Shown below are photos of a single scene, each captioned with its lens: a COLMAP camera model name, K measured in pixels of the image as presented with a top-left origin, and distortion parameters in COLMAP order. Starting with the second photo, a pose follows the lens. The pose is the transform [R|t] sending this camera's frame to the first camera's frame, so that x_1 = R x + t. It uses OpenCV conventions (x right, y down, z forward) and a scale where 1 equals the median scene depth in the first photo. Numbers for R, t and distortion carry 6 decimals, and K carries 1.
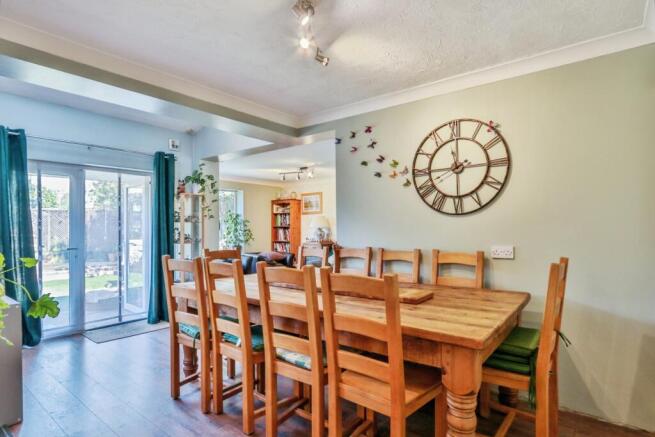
lens RADIAL K [[369.6, 0, 327.5], [0, 369.6, 222.2], [0, 0, 1]] dist [-0.003855, 0.002817]
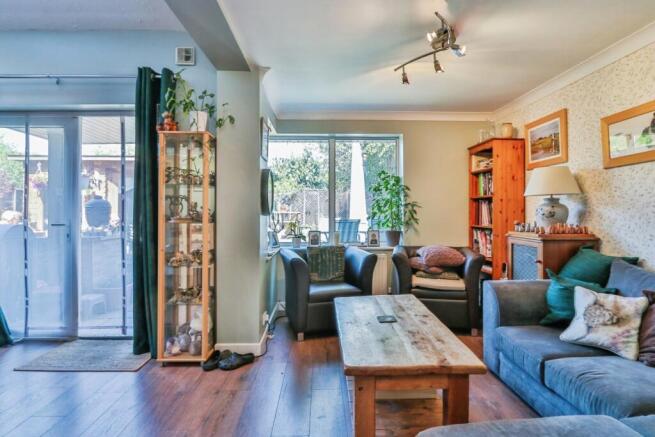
lens RADIAL K [[369.6, 0, 335.6], [0, 369.6, 205.8], [0, 0, 1]] dist [-0.003855, 0.002817]
pose [[0.637893, -0.003722, -0.770116, 0.131500], [0.007280, 0.999973, 0.001197, 0.021197], [0.770091, -0.006370, 0.637902, 0.537568]]
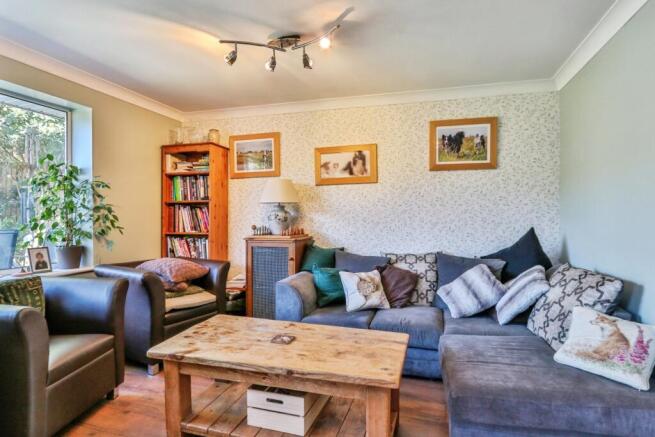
lens RADIAL K [[369.6, 0, 330.8], [0, 369.6, 219.1], [0, 0, 1]] dist [-0.003855, 0.002817]
pose [[0.925304, 0.002540, 0.379218, -0.133658], [-0.008777, 0.999853, 0.014717, 0.024737], [-0.379125, -0.016946, 0.925190, 0.508100]]
